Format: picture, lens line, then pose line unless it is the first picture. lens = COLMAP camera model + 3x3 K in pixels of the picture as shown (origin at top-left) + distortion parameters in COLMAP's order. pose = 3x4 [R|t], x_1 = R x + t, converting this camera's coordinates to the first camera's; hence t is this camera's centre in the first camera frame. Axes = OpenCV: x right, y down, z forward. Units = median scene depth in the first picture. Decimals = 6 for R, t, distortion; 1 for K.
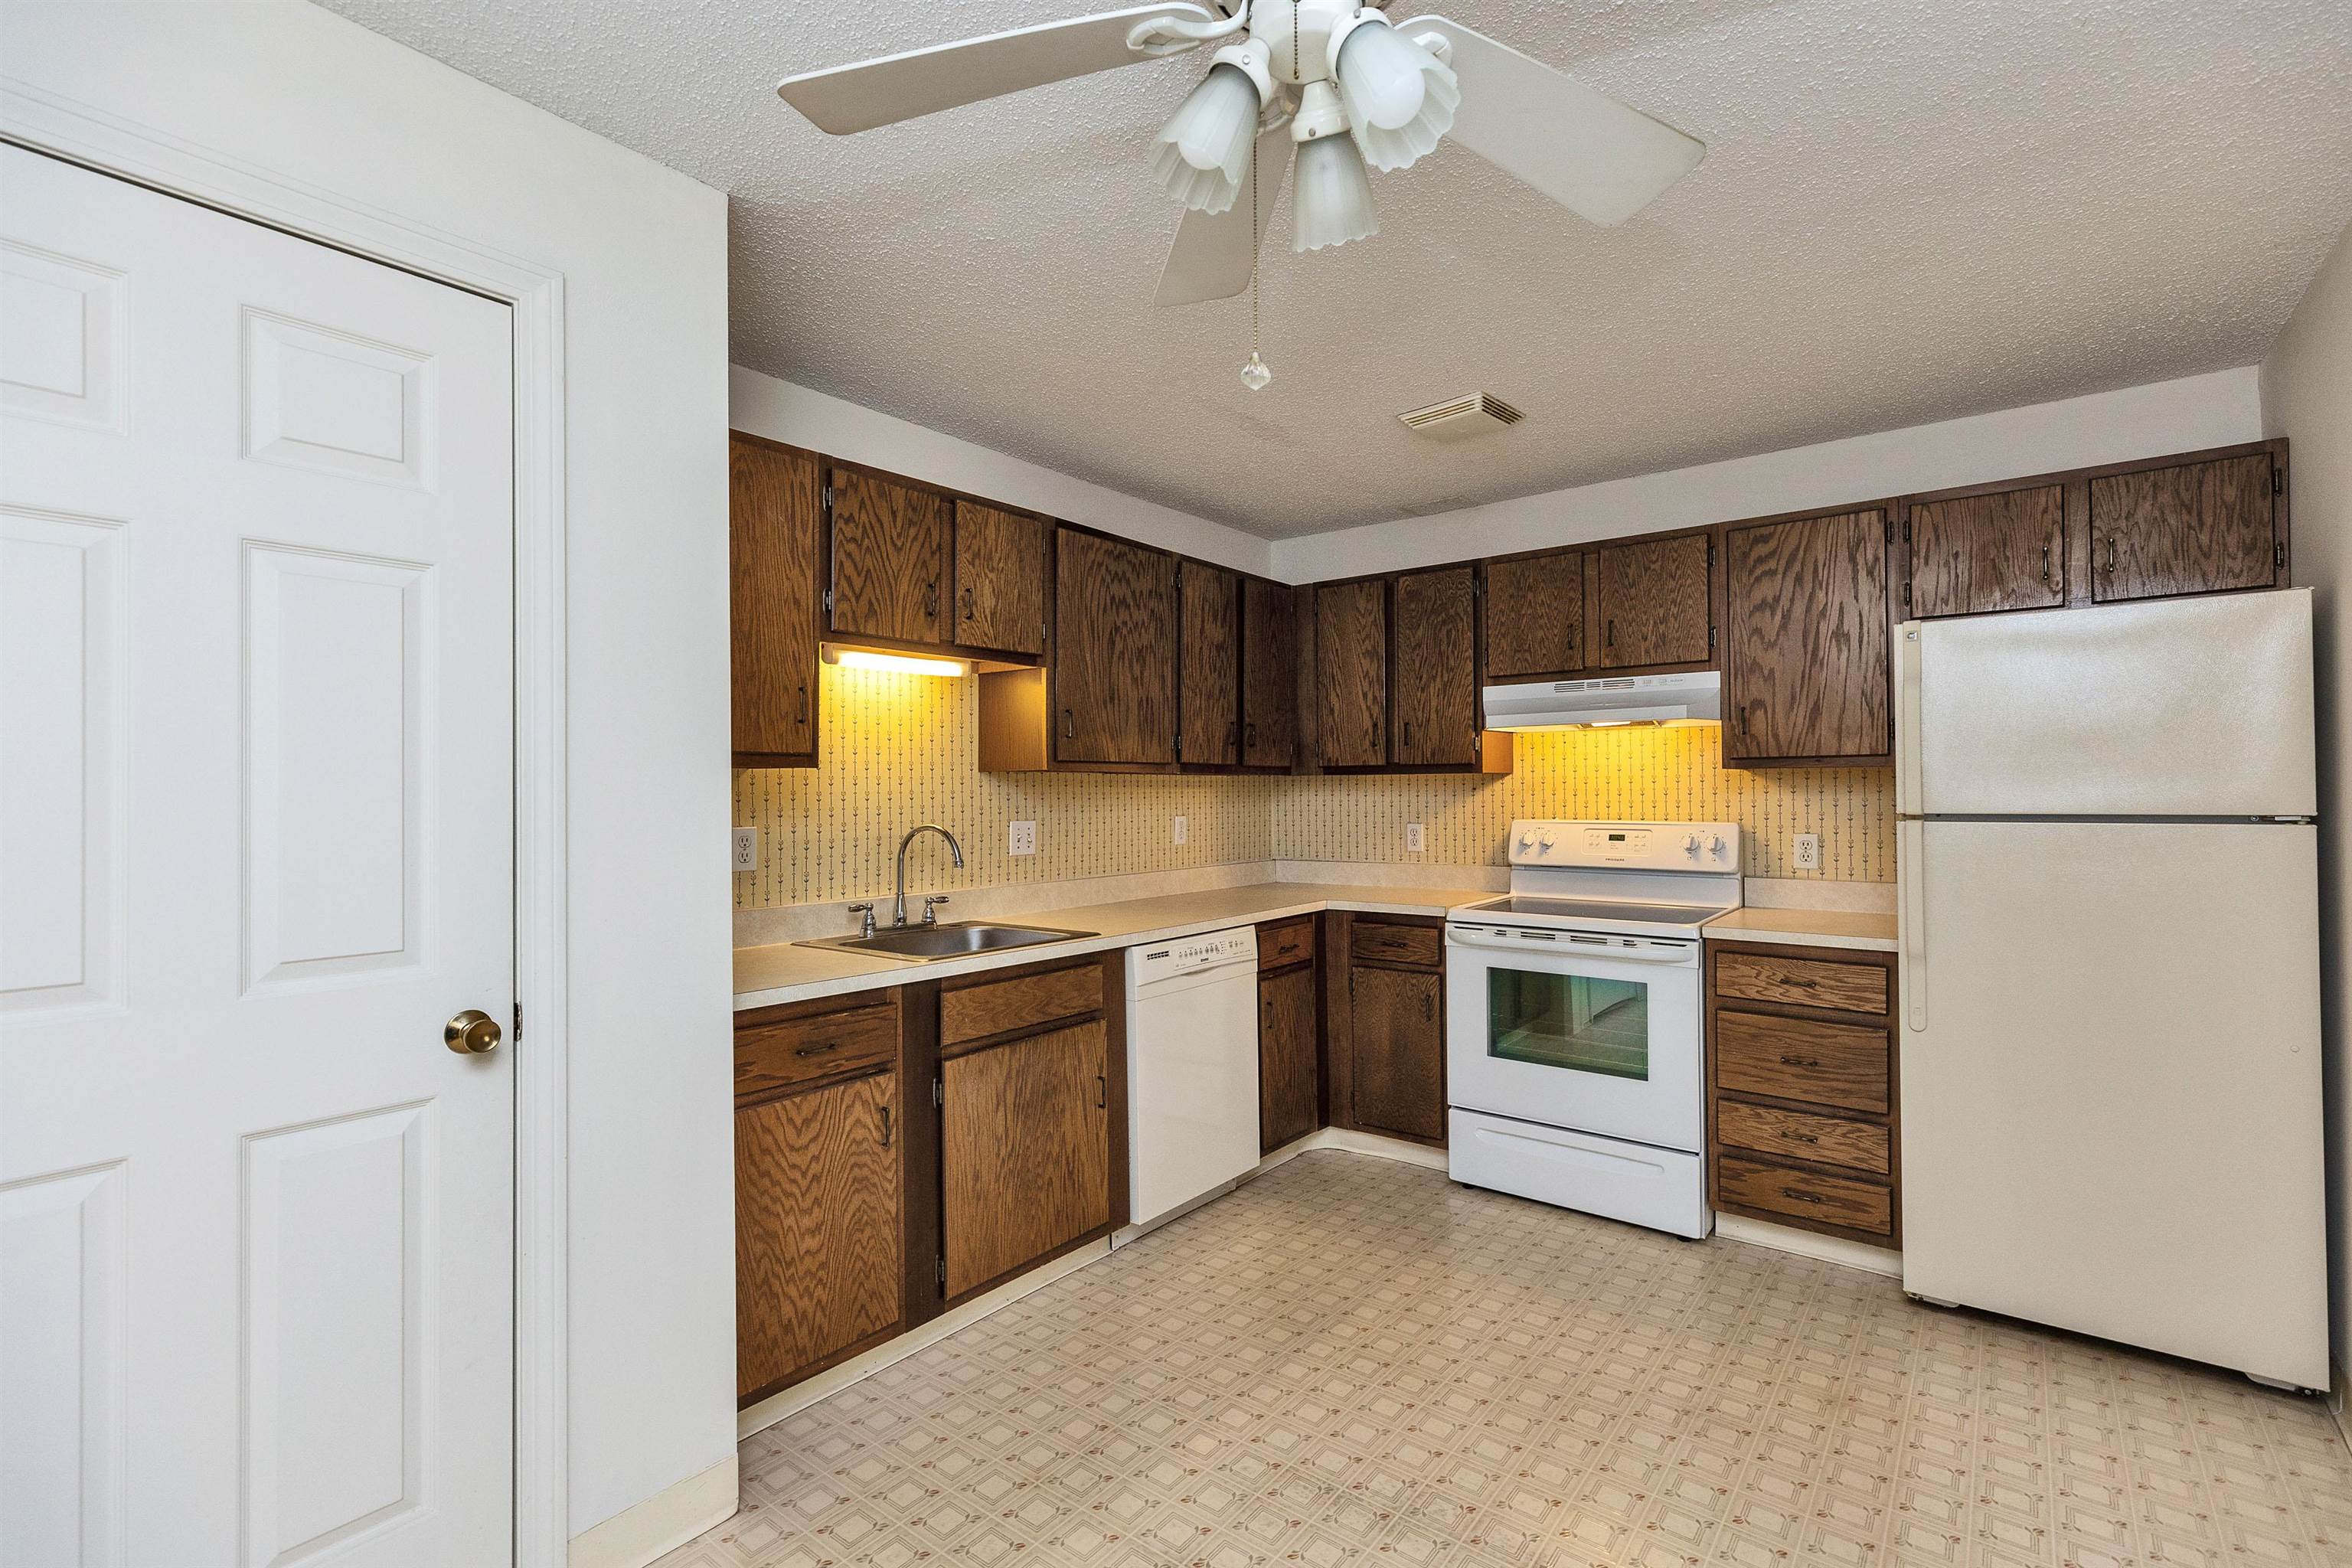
lens RADIAL K [[1058.0, 0, 1173.3], [0, 1058.0, 780.6], [0, 0, 1]] dist [0.000157, 0.000057]
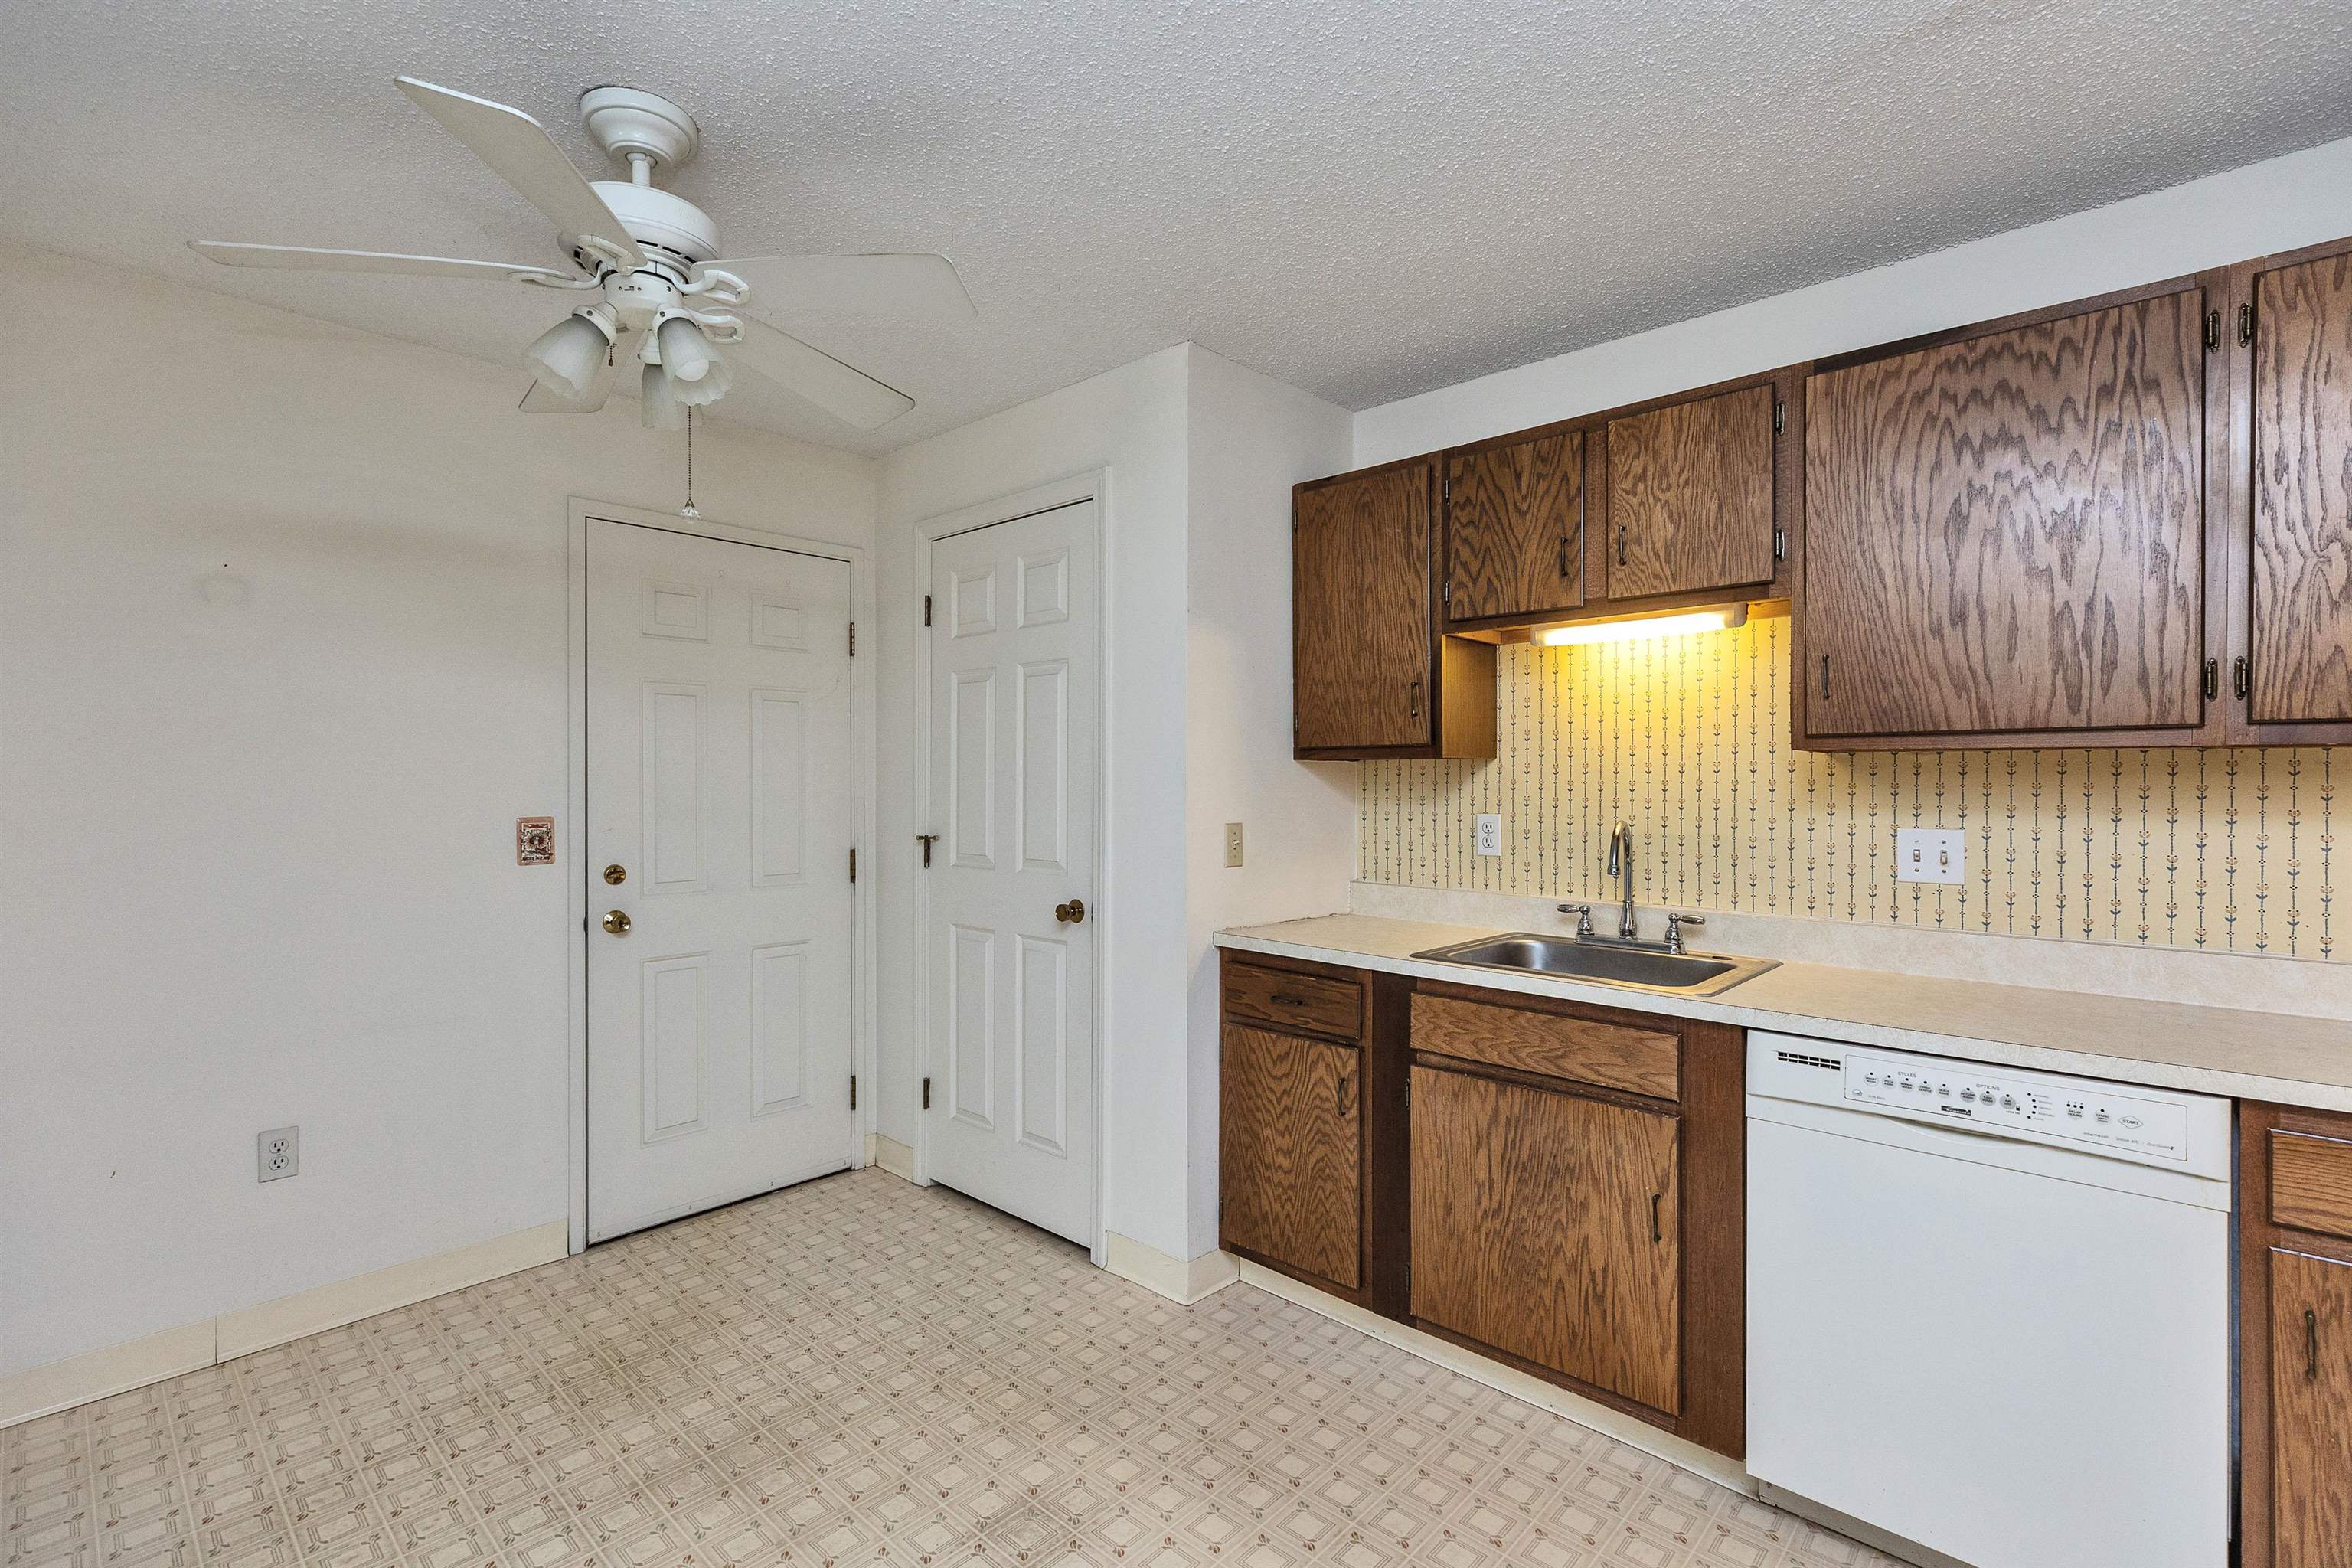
lens RADIAL K [[1054.1, 0, 1176.0], [0, 1054.1, 784.0], [0, 0, 1]] dist [0.001444, 0.000205]
pose [[-0.075755, 0.008866, -0.997087, 0.706722], [0.008936, 0.999926, 0.008212, 0.003041], [0.997086, -0.008288, -0.075828, 0.818948]]
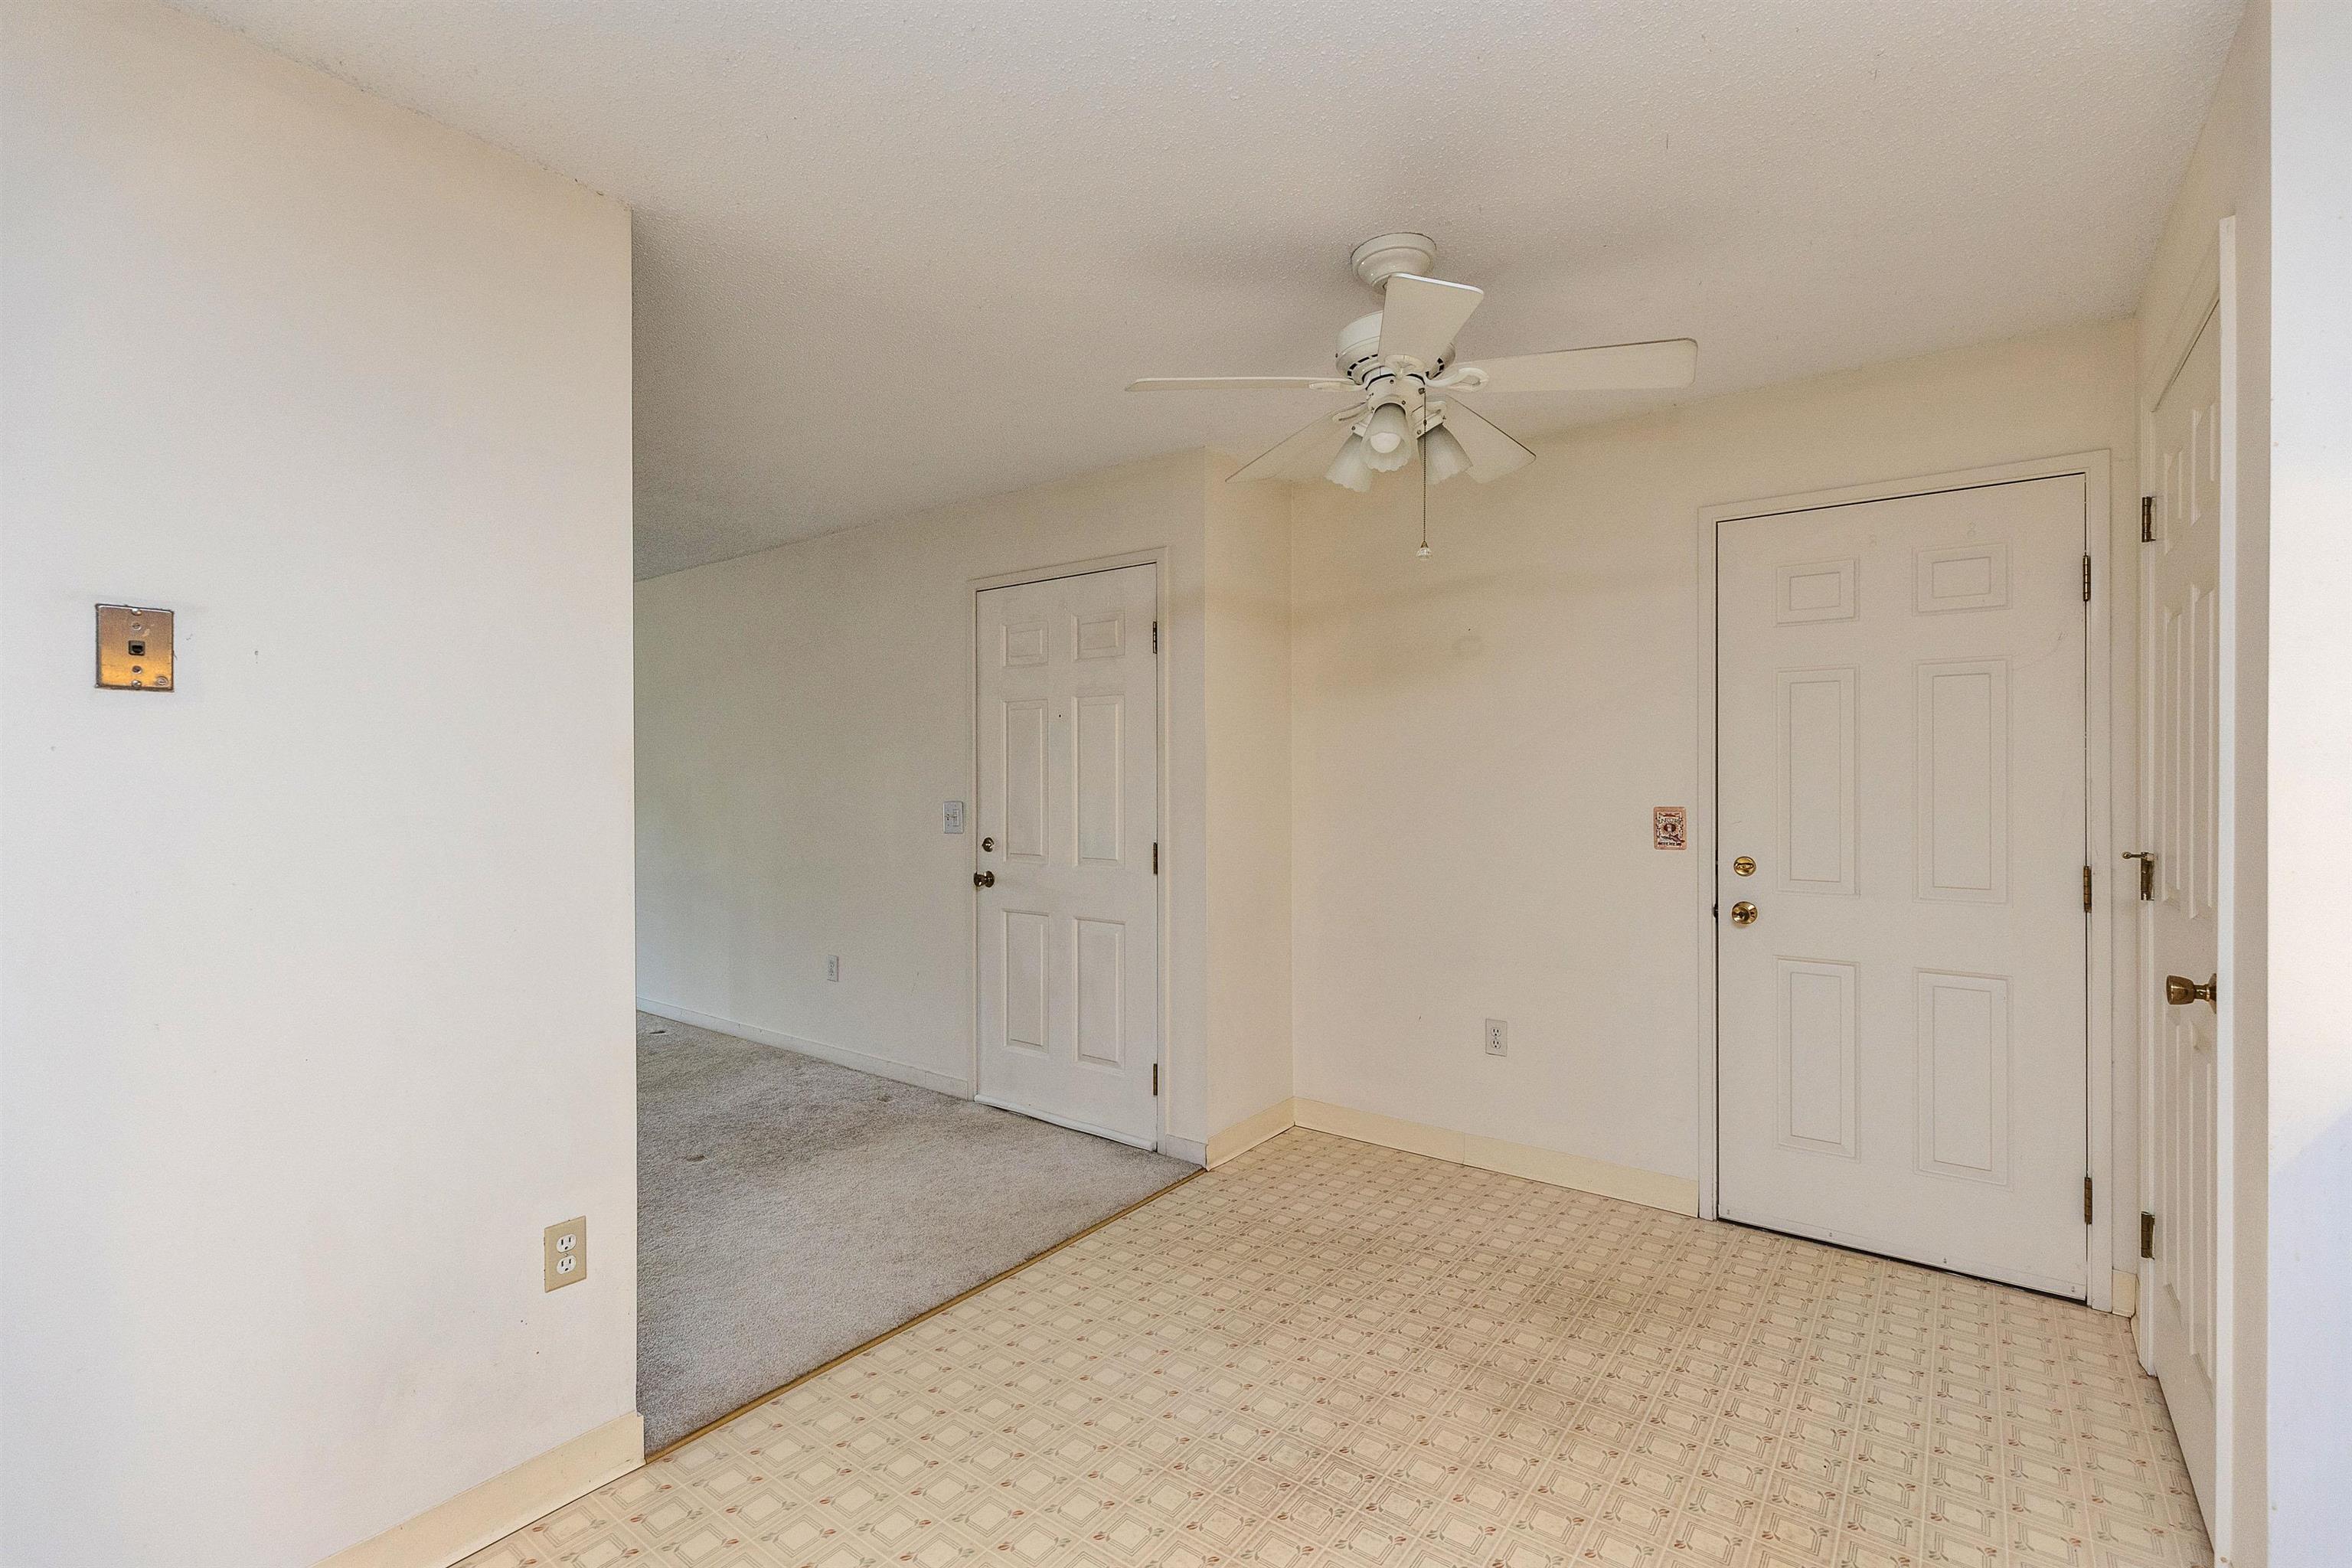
lens RADIAL K [[1054.1, 0, 1176.0], [0, 1054.1, 784.0], [0, 0, 1]] dist [0.001444, 0.000205]
pose [[-0.999796, 0.011452, -0.016633, 0.247013], [0.011441, 0.999934, 0.000744, 0.007299], [0.016640, 0.000553, -0.999861, 1.280808]]
